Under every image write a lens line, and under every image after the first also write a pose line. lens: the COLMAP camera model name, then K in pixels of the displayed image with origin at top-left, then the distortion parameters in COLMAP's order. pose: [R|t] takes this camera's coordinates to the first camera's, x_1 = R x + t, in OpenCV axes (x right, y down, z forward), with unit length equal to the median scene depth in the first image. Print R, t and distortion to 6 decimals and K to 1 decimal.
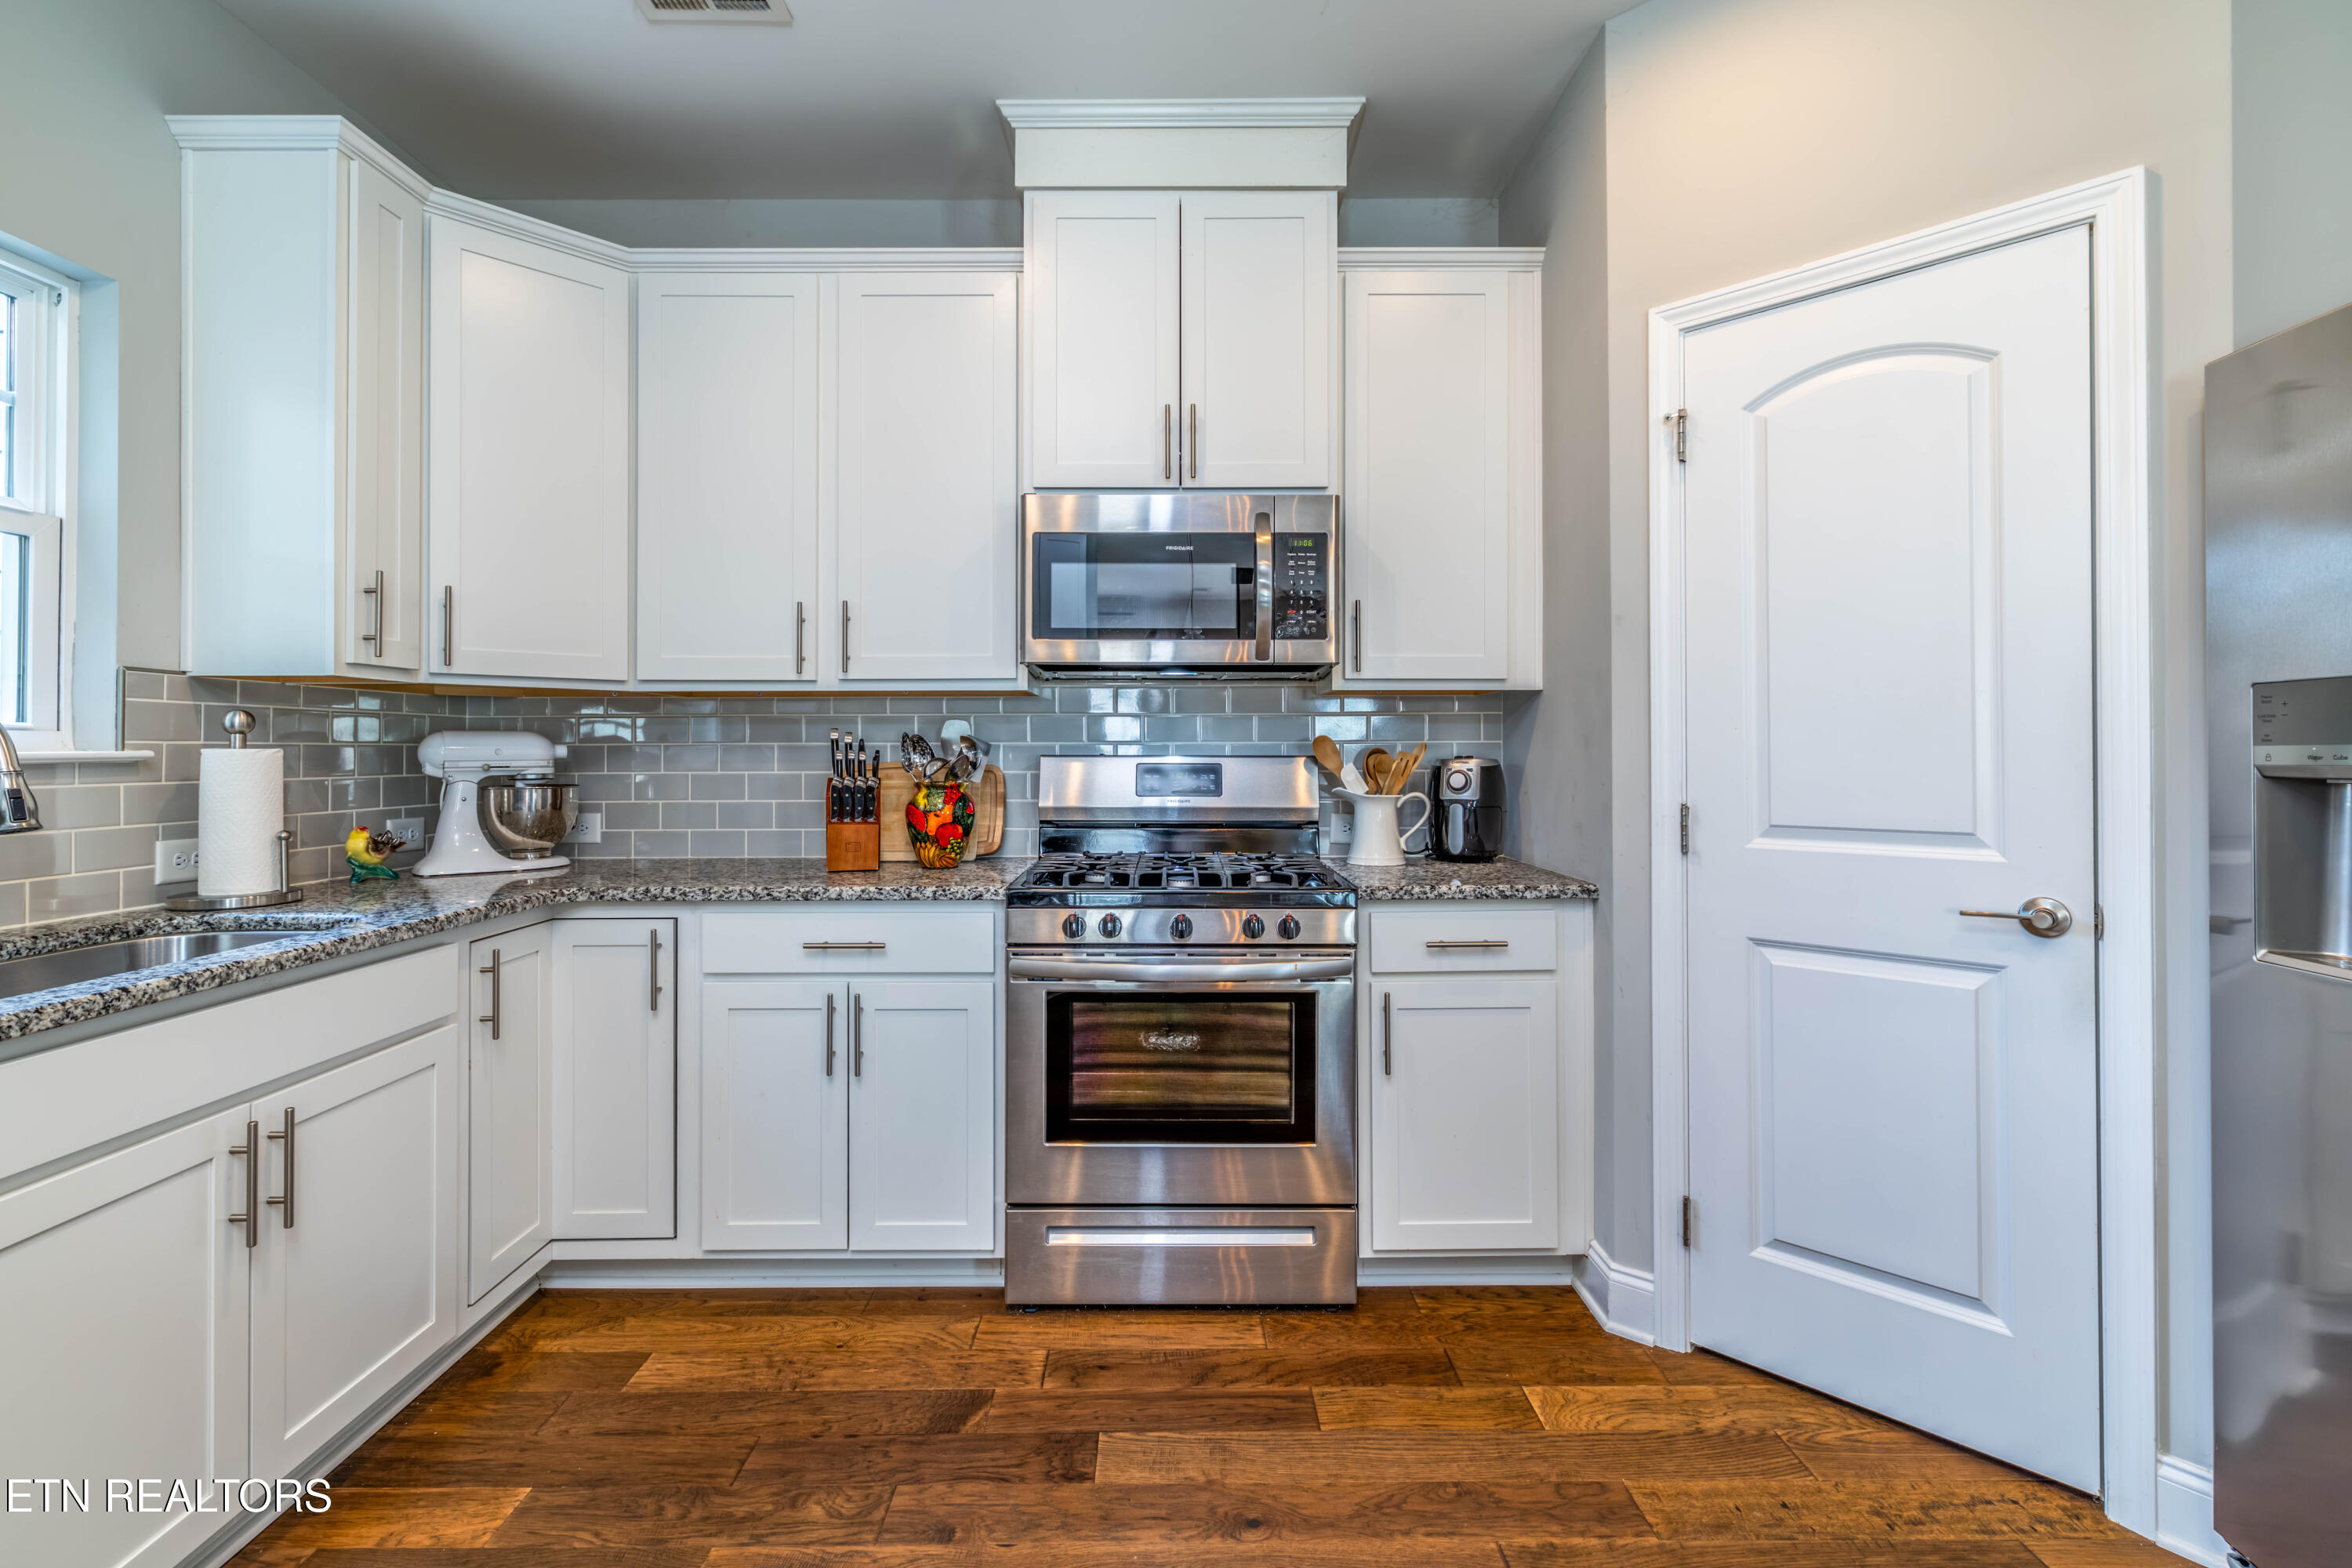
lens RADIAL K [[1028.4, 0, 1175.2], [0, 1028.4, 744.6], [0, 0, 1]] dist [0.001065, 0.000524]
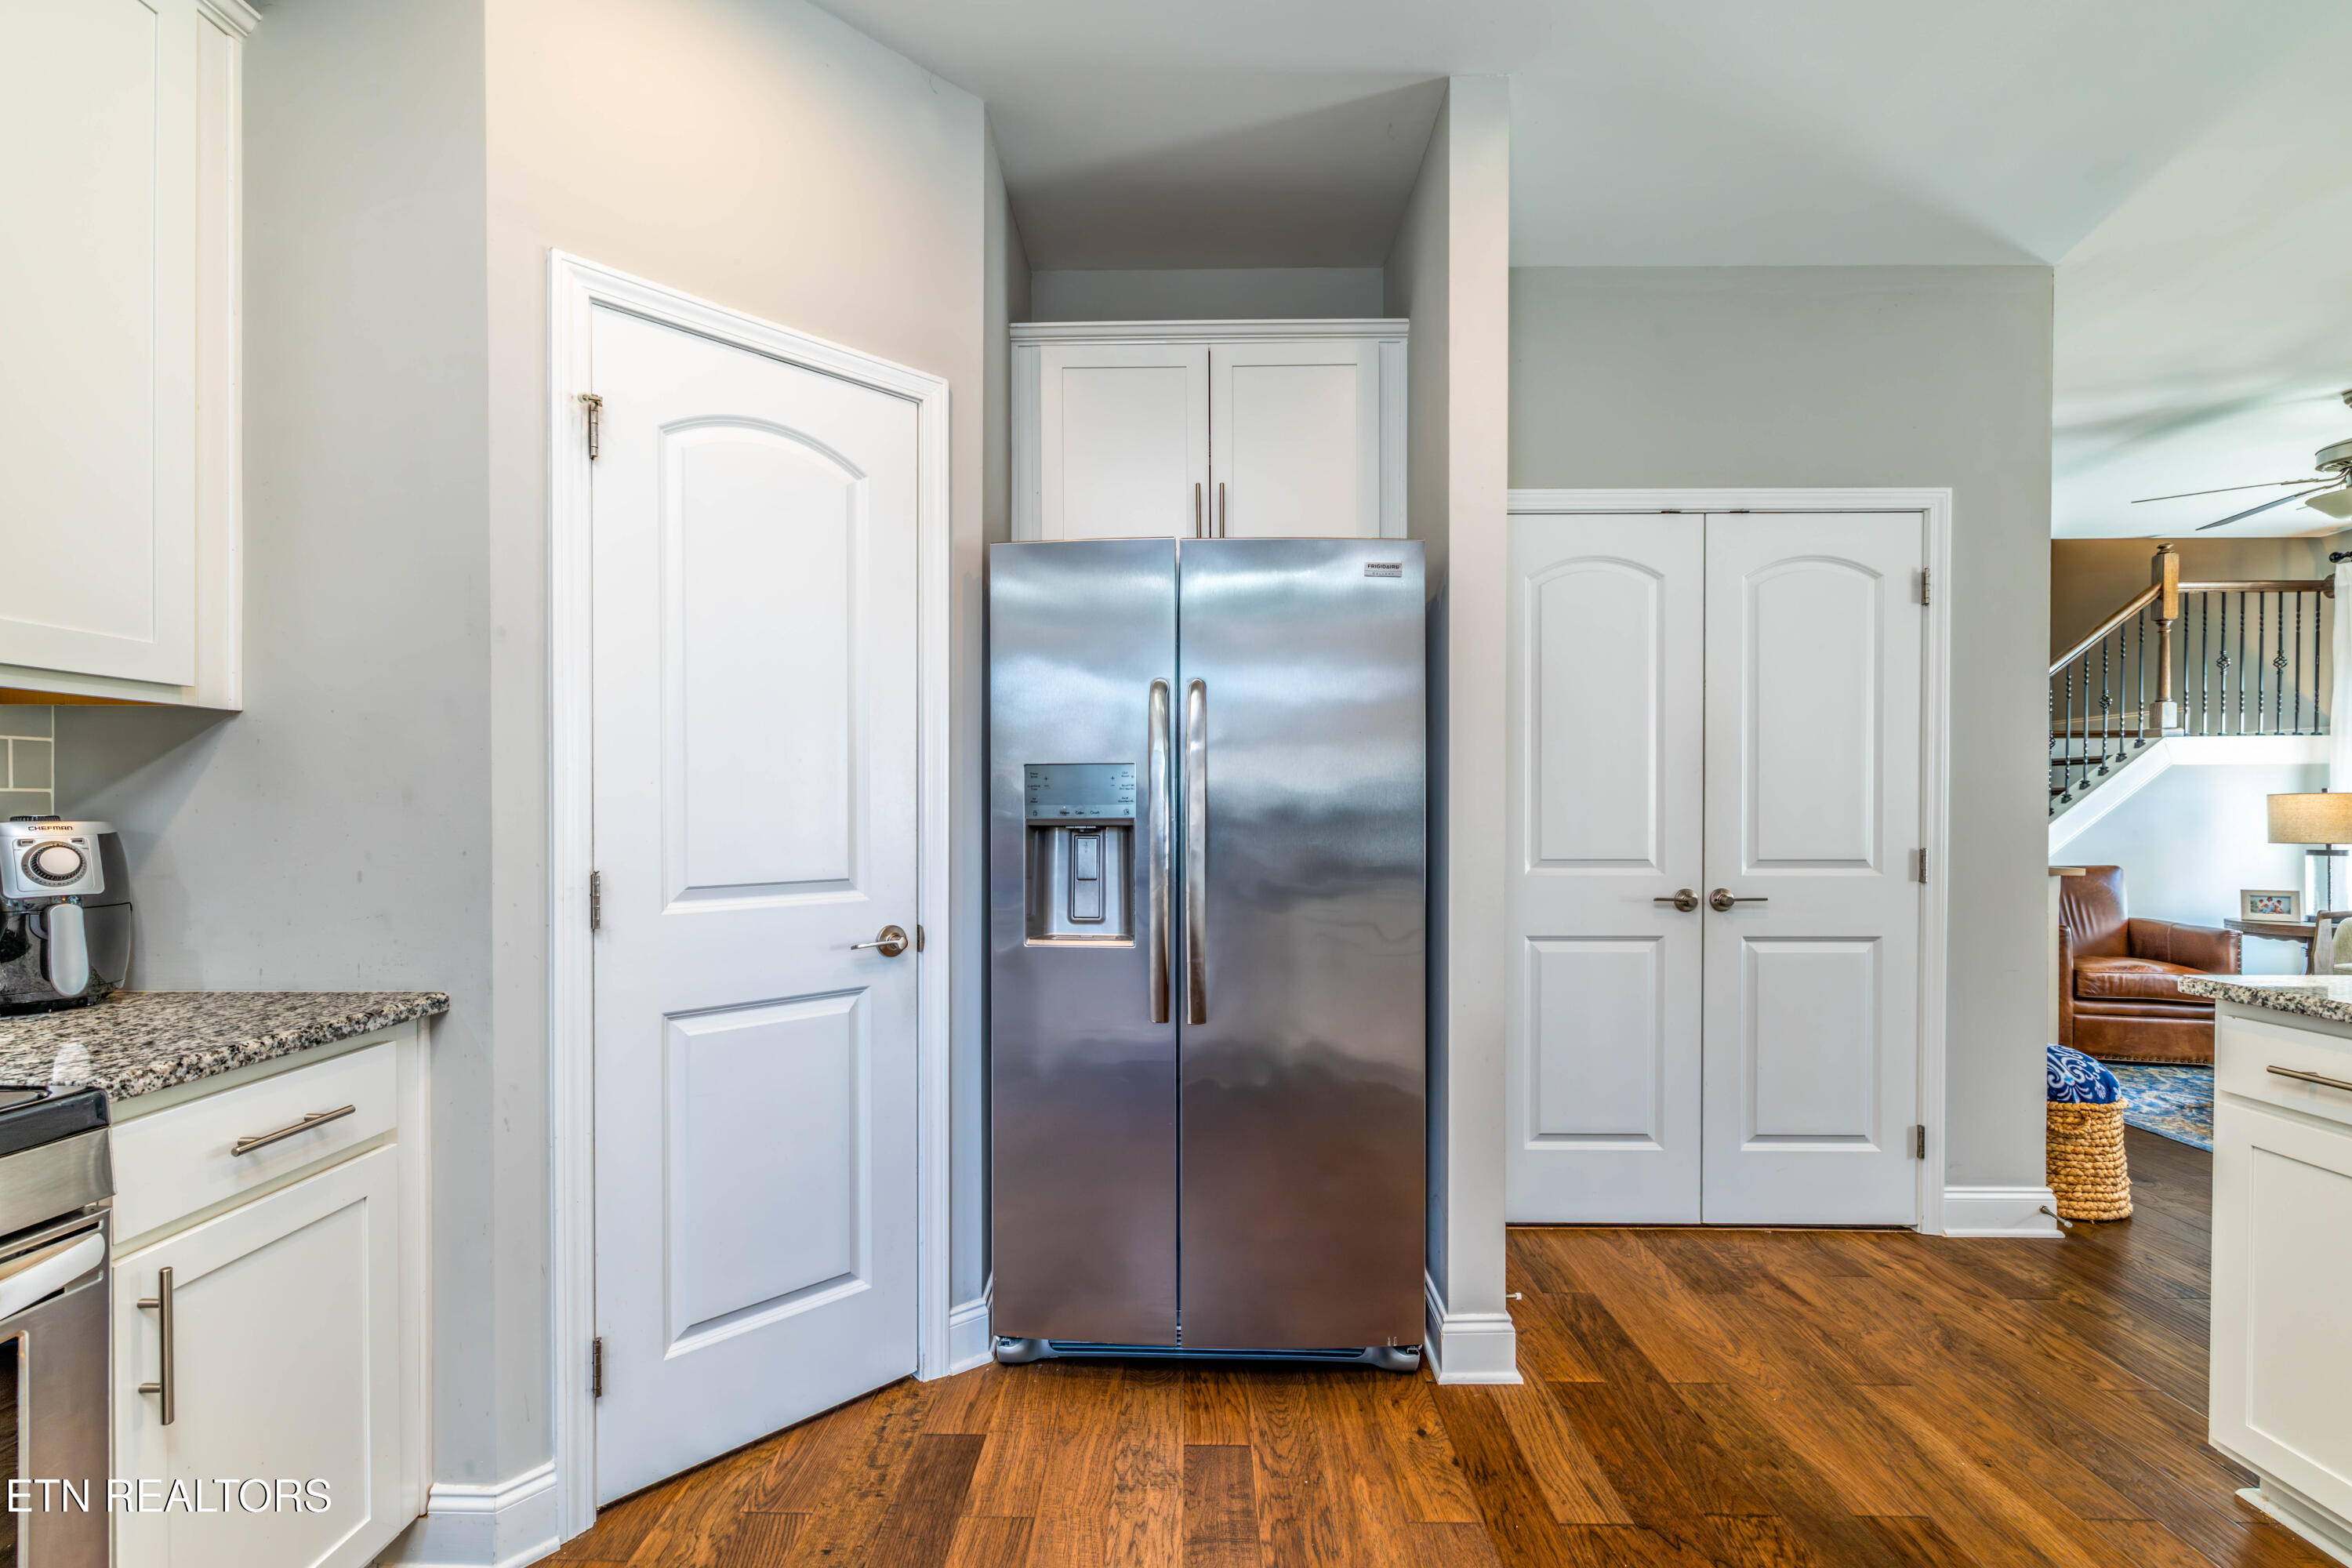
lens RADIAL K [[1016.4, 0, 1169.7], [0, 1016.4, 821.1], [0, 0, 1]] dist [0.001485, -0.000386]
pose [[0.030220, -0.009586, 0.999497, -0.294303], [-0.007291, 0.999925, 0.009811, 0.005296], [-0.999517, -0.007584, 0.030148, 0.478221]]
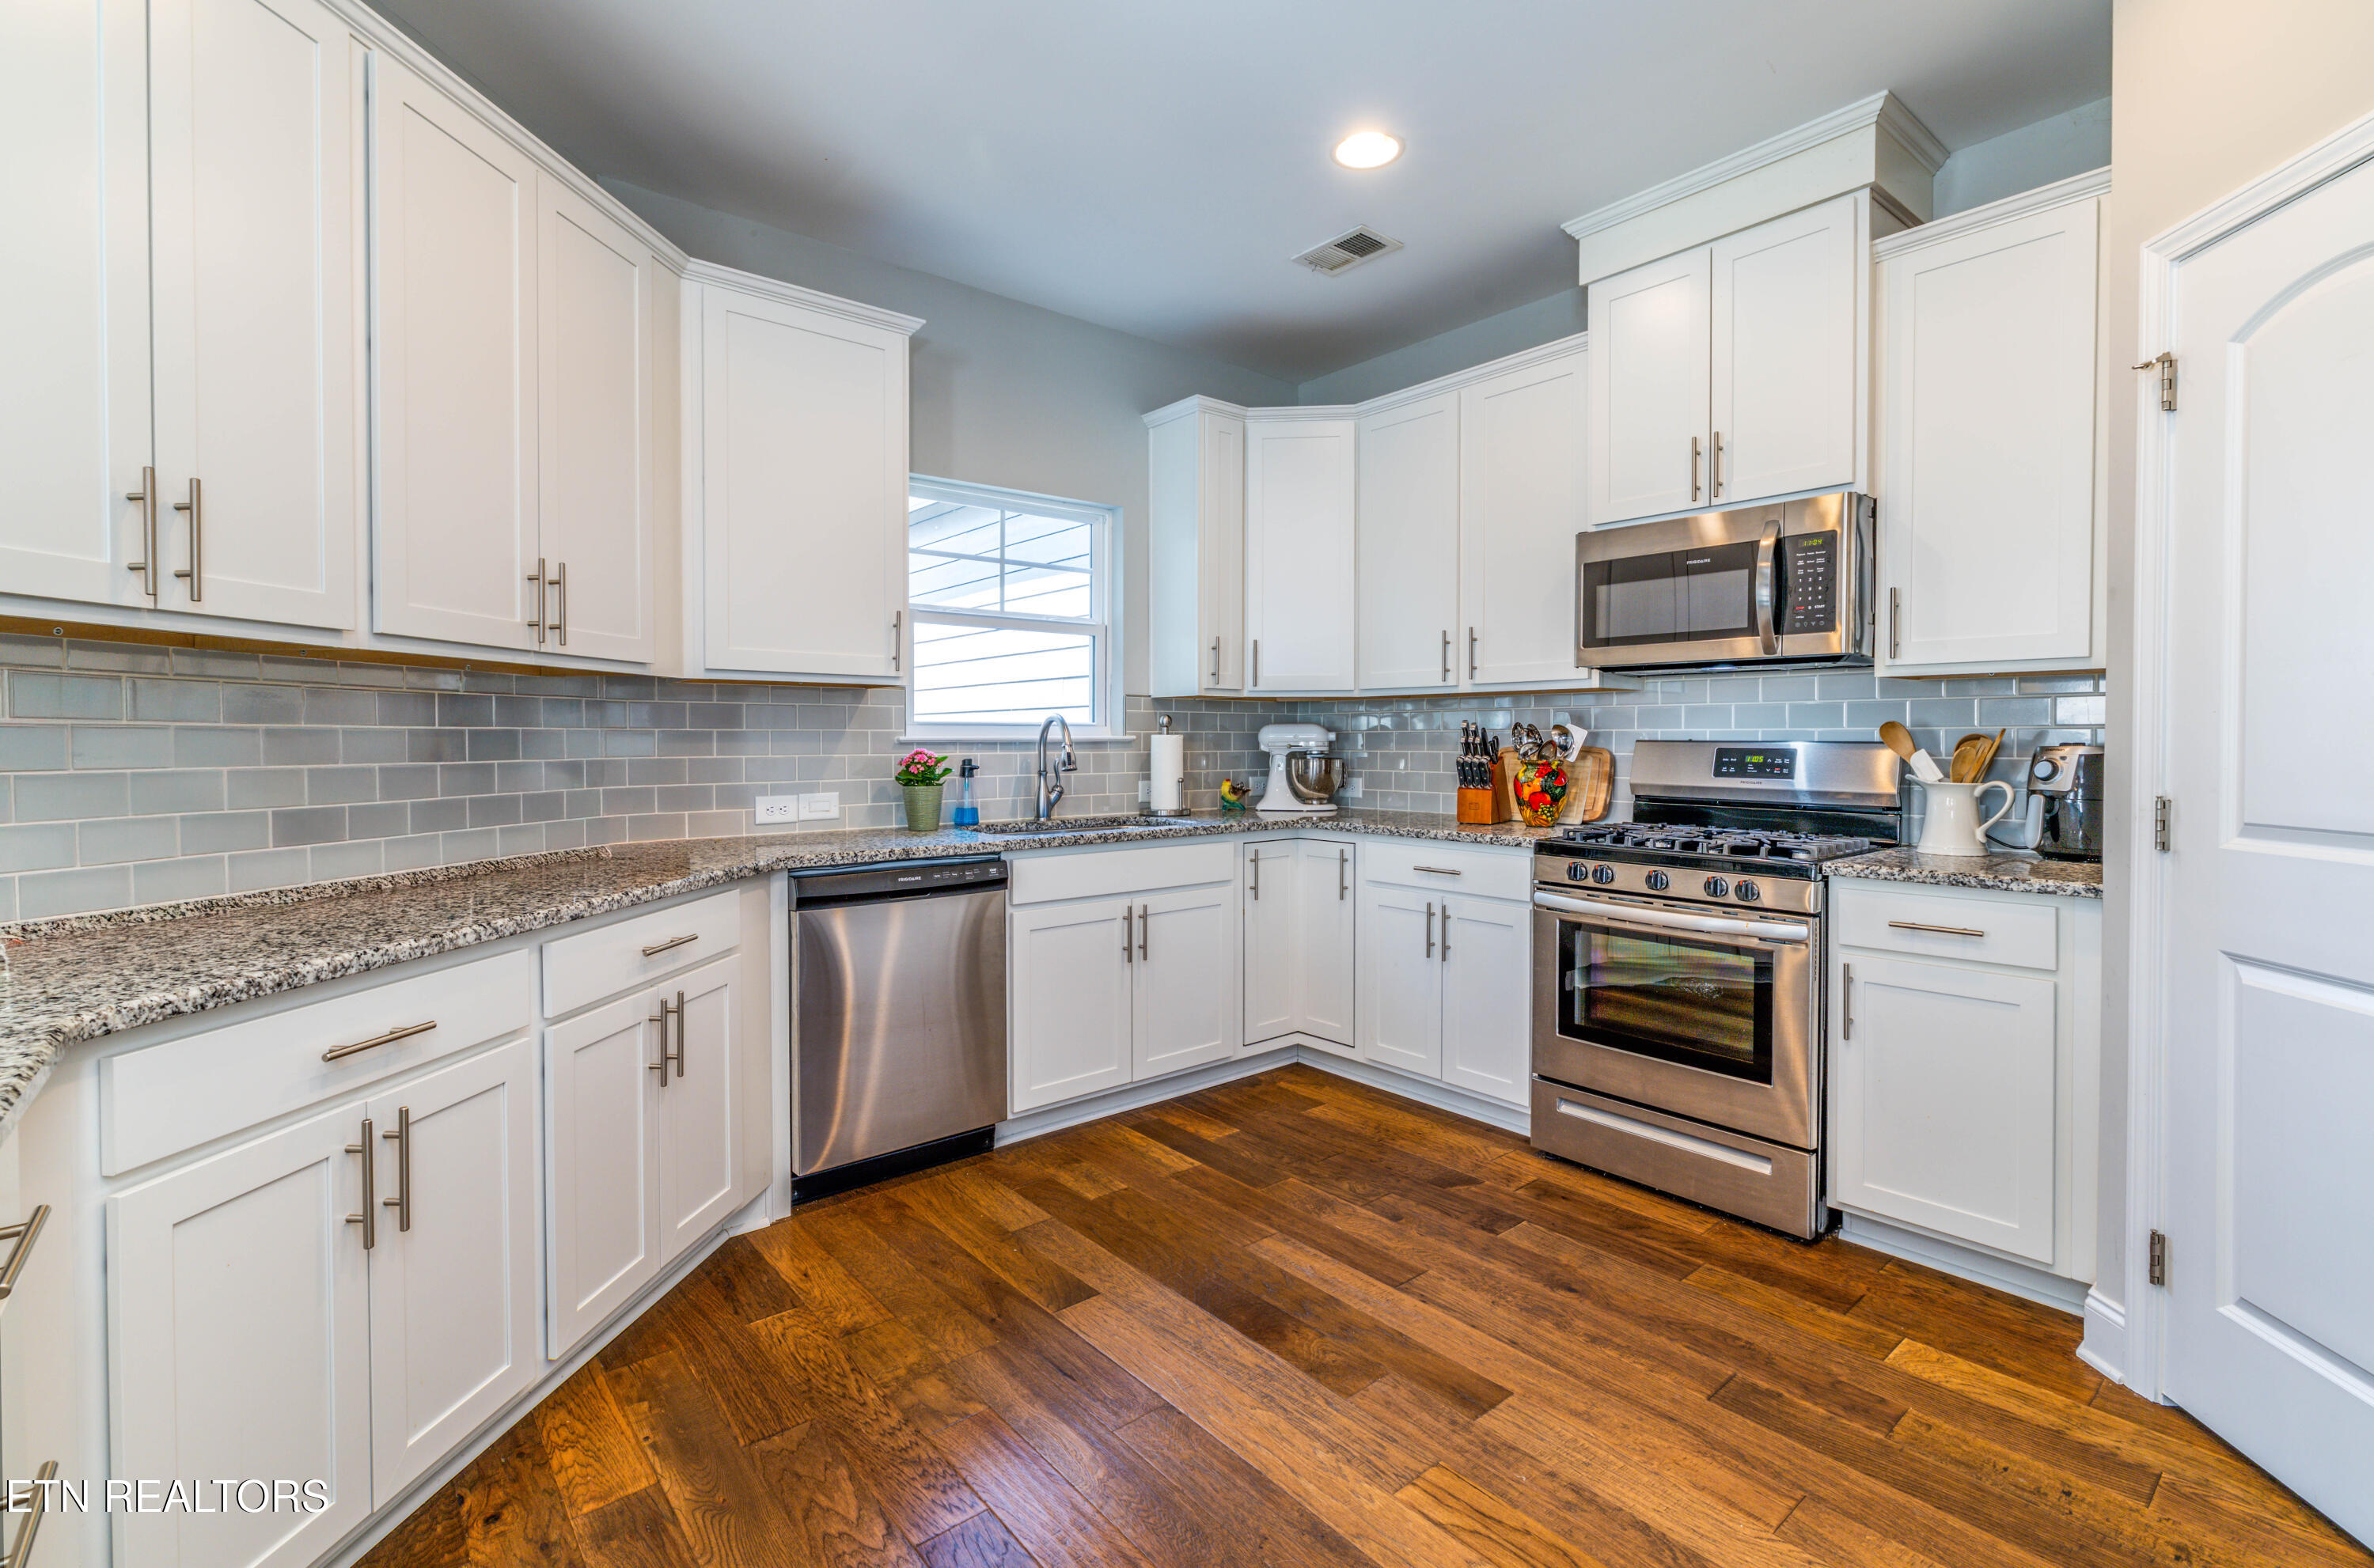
lens RADIAL K [[1074.0, 0, 1204.2], [0, 1074.0, 753.8], [0, 0, 1]] dist [0.000944, 0.000558]
pose [[0.641455, 0.013417, -0.767043, 0.635232], [0.004259, 0.999769, 0.021049, -0.002415], [0.767149, -0.016769, 0.641250, -0.223805]]
